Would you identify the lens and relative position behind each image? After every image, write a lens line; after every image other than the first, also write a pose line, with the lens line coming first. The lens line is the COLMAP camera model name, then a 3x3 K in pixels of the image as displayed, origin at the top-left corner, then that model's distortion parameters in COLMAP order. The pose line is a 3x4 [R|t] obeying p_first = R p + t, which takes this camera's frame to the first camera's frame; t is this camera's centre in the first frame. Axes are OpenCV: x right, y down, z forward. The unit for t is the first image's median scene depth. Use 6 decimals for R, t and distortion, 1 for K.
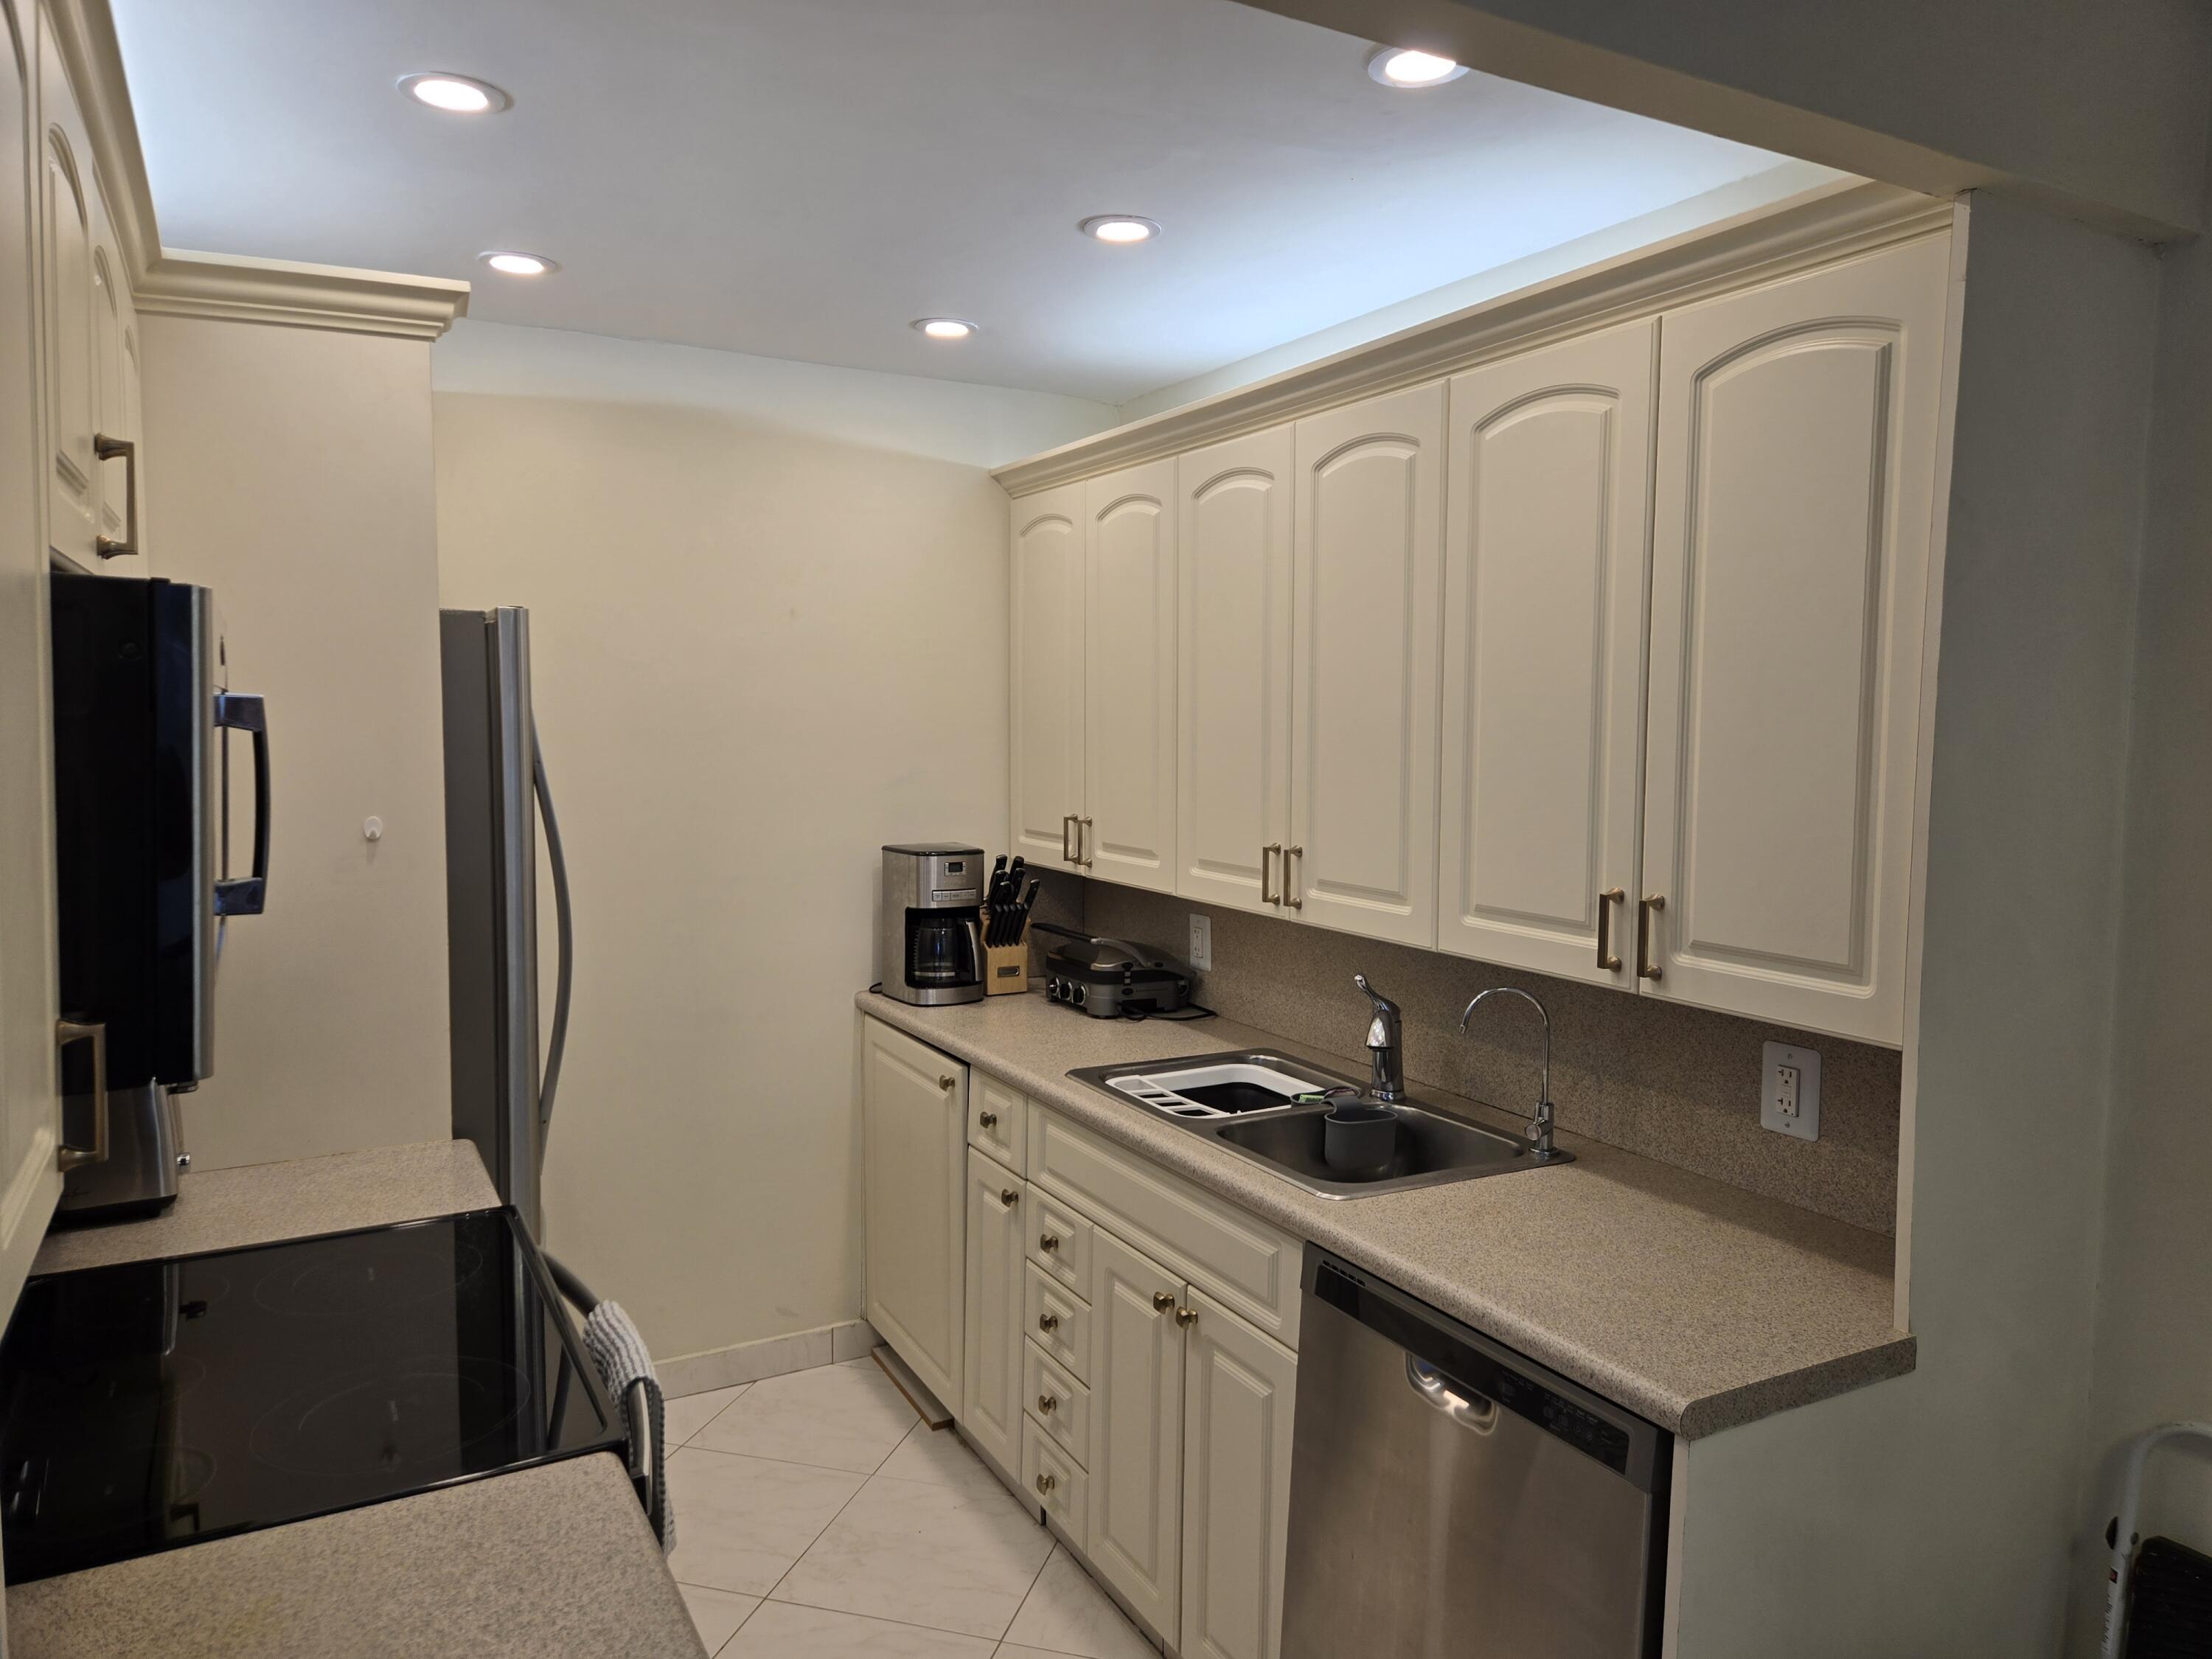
lens RADIAL K [[1493.3, 0, 1106.0], [0, 1493.3, 829.5], [0, 0, 1]] dist [0.108117, -0.151902]
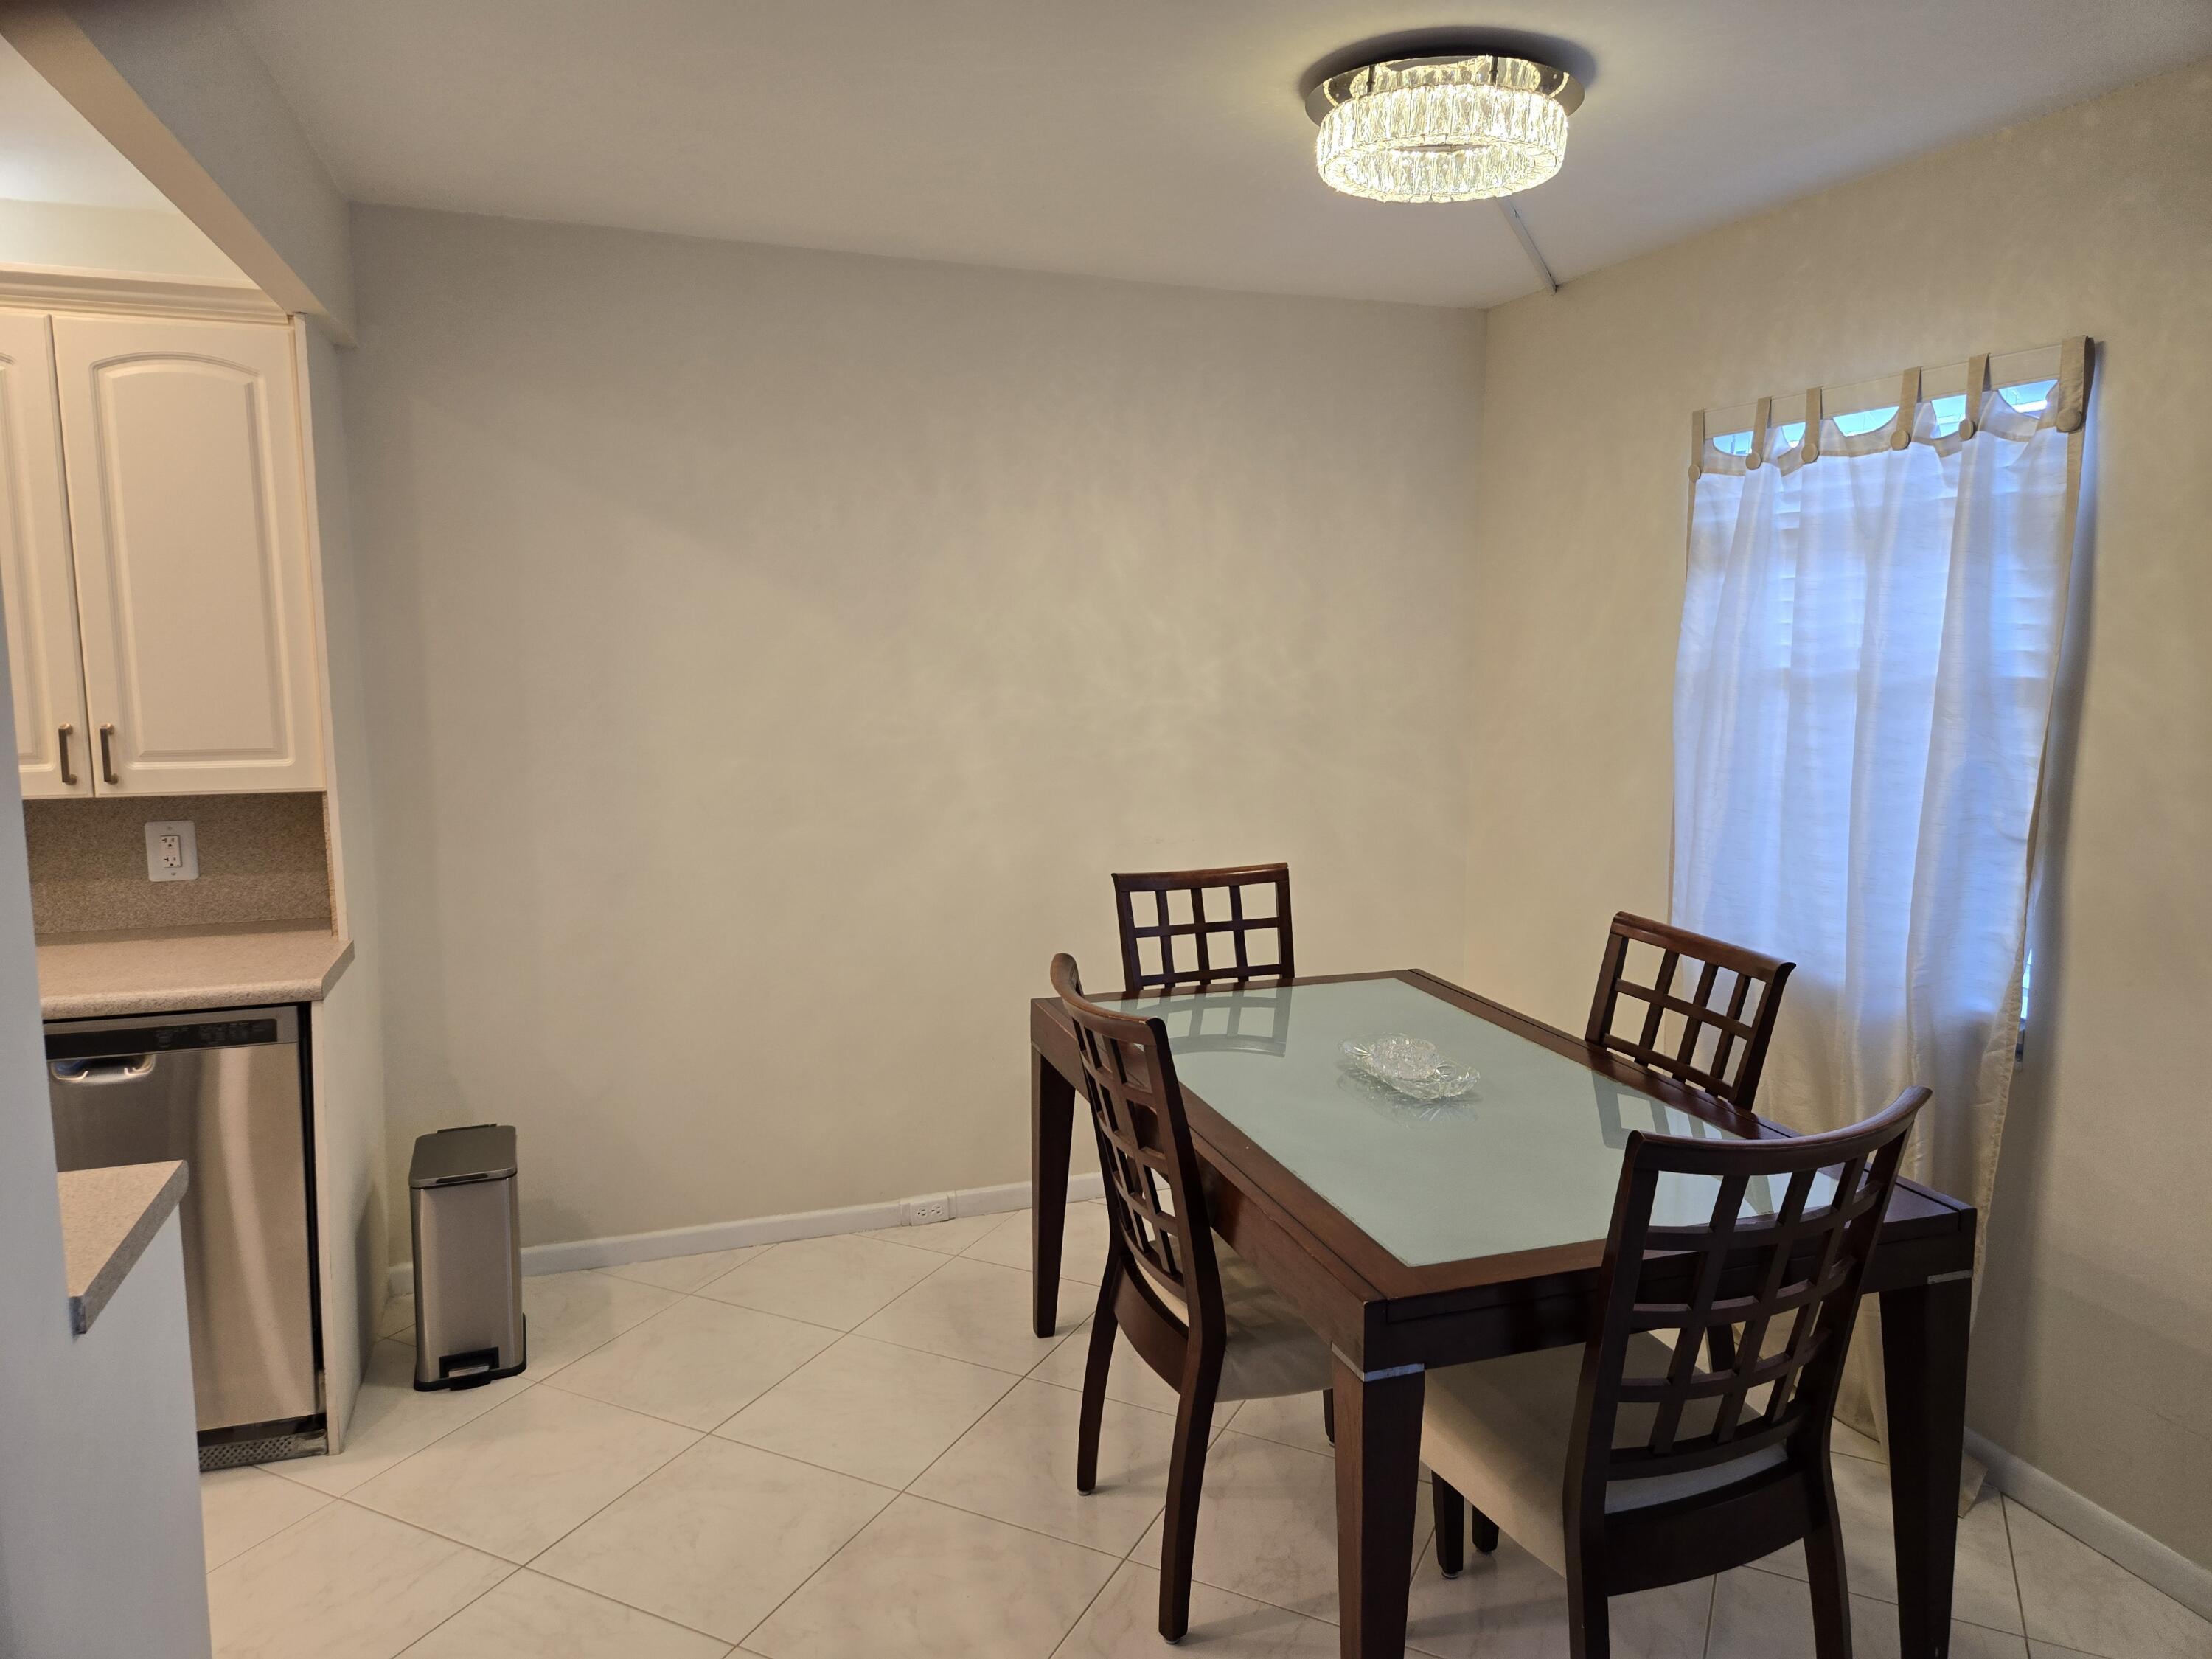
lens RADIAL K [[1447.2, 0, 1106.0], [0, 1447.2, 829.5], [0, 0, 1]] dist [0.101835, -0.073295]
pose [[0.166559, -0.140444, 0.975978, -0.635923], [0.076667, 0.988652, 0.129184, 0.022828], [-0.983047, 0.053308, 0.175436, -0.133866]]
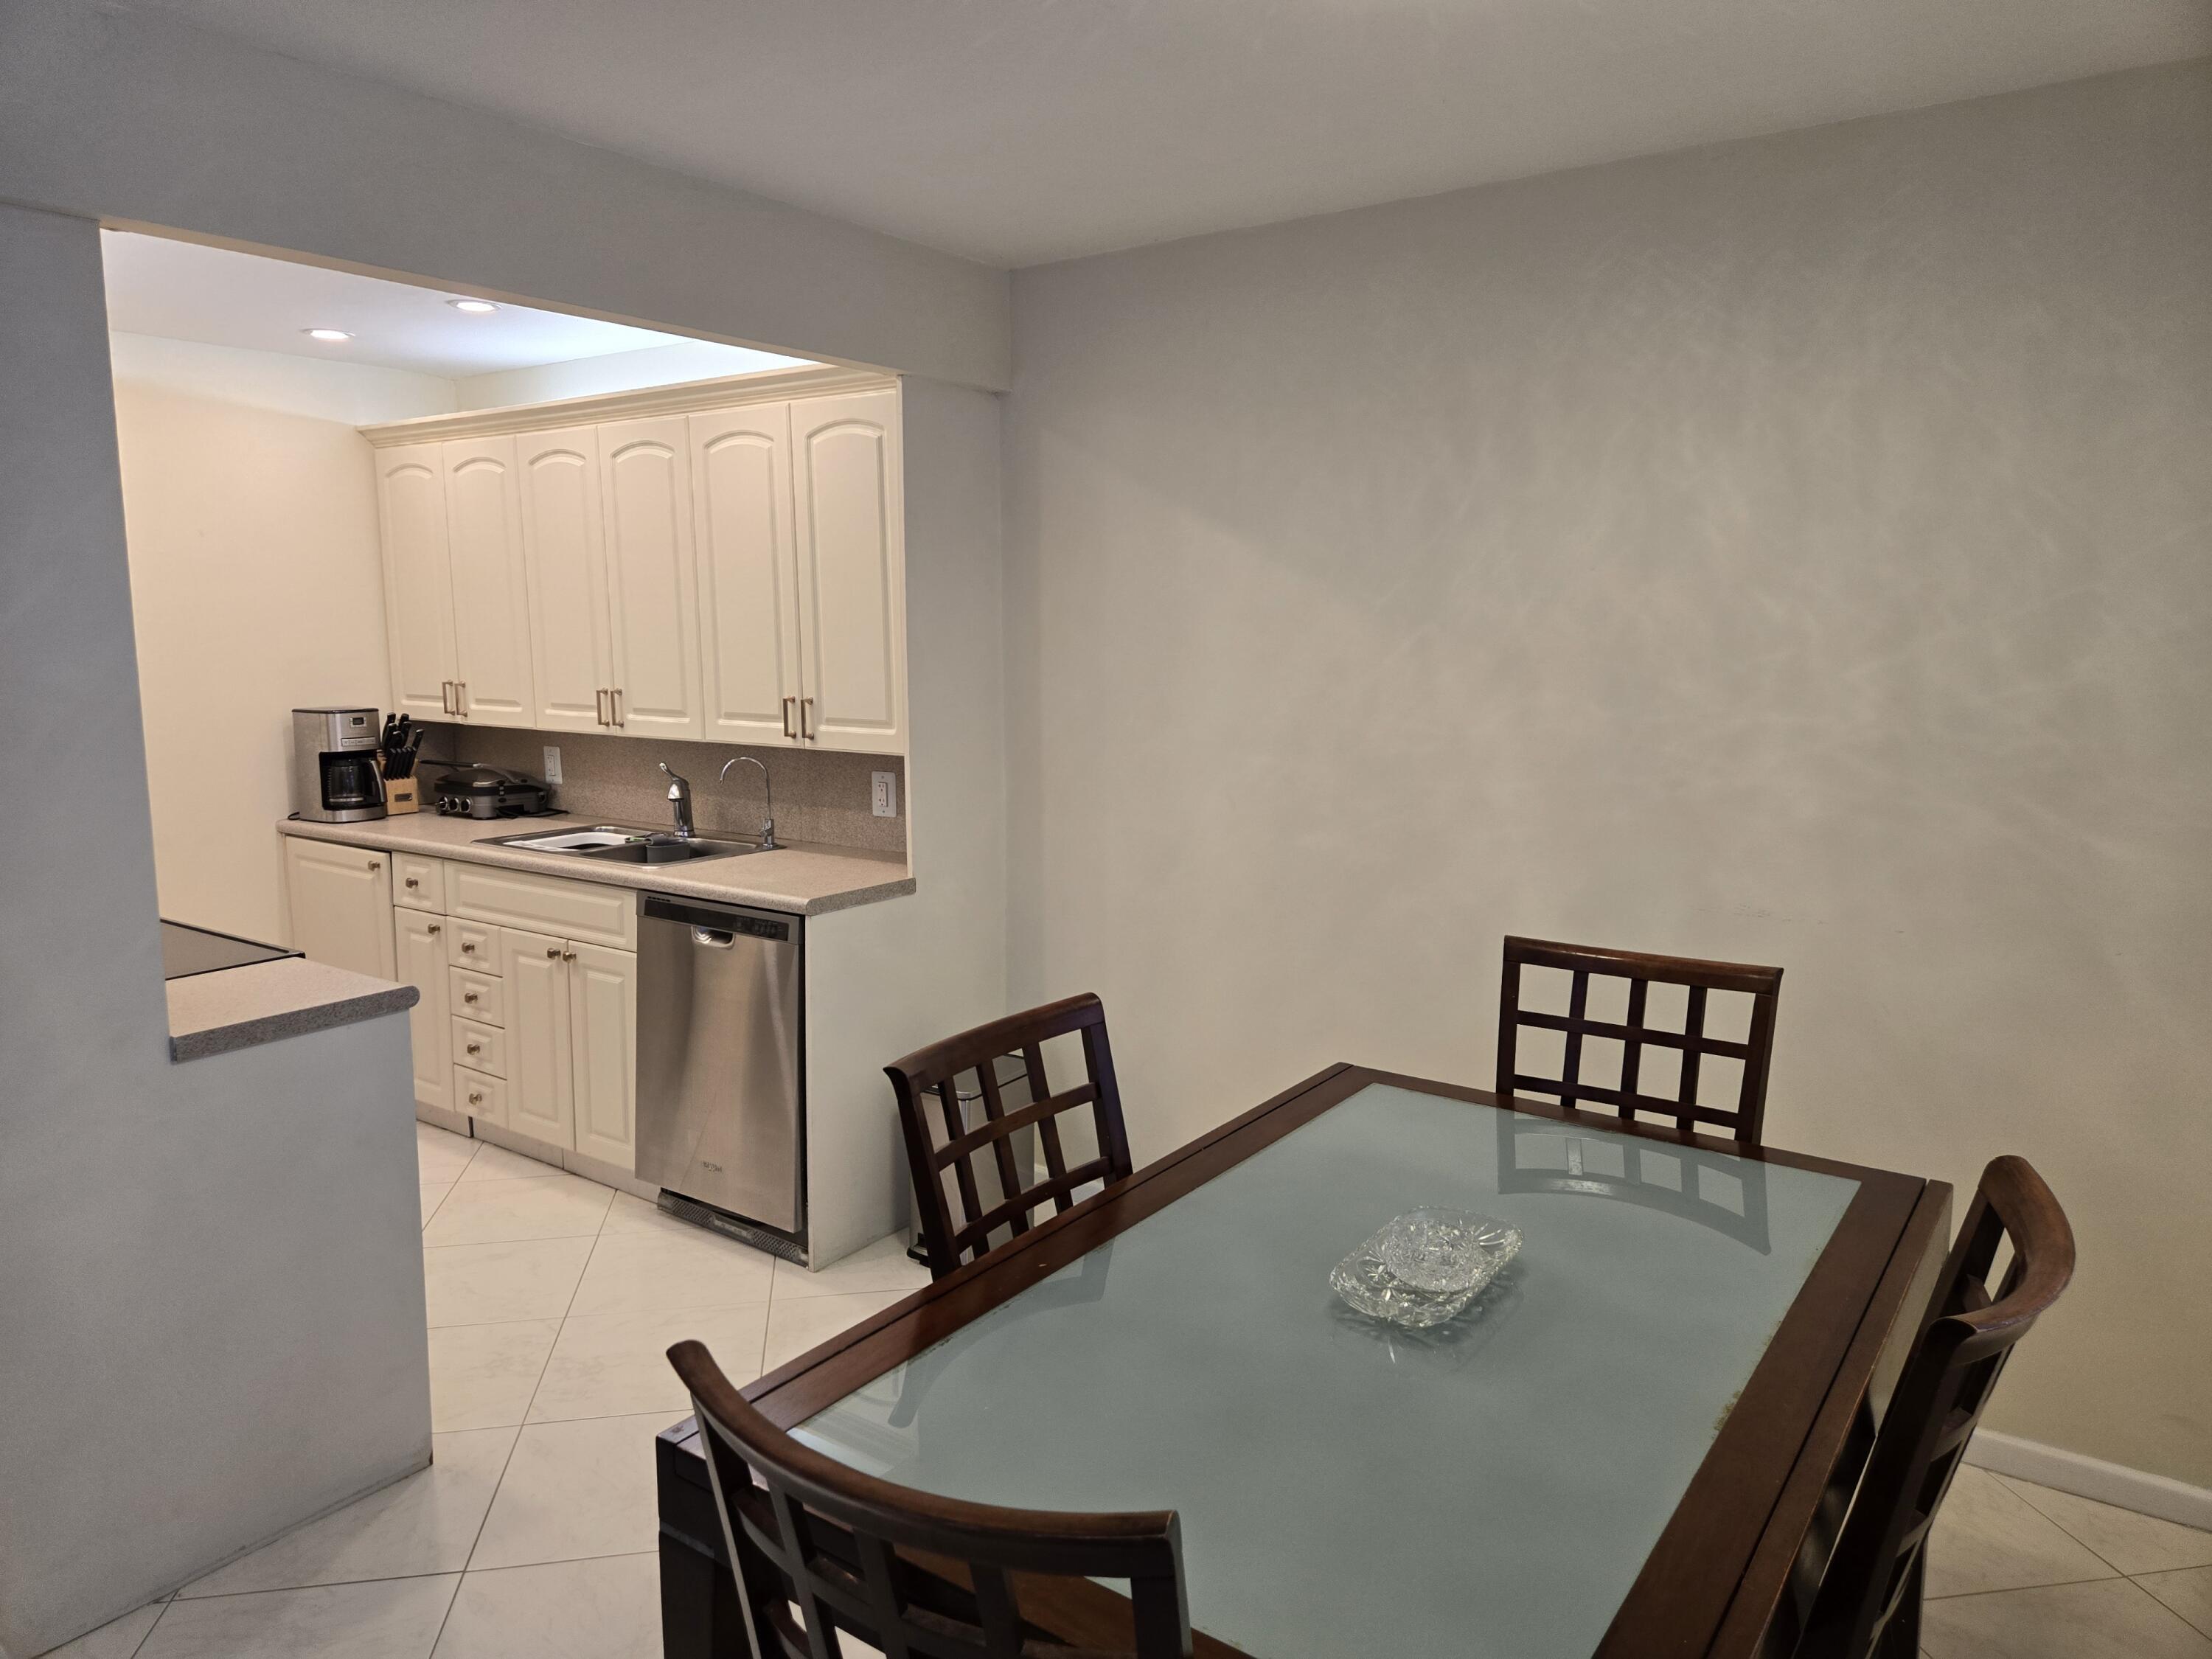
lens RADIAL K [[1493.3, 0, 1106.0], [0, 1493.3, 829.5], [0, 0, 1]] dist [0.108117, -0.151902]
pose [[0.902861, -0.070791, 0.424063, -0.097212], [0.043819, 0.996366, 0.073035, 0.065010], [-0.427693, -0.047358, 0.902683, -0.696194]]
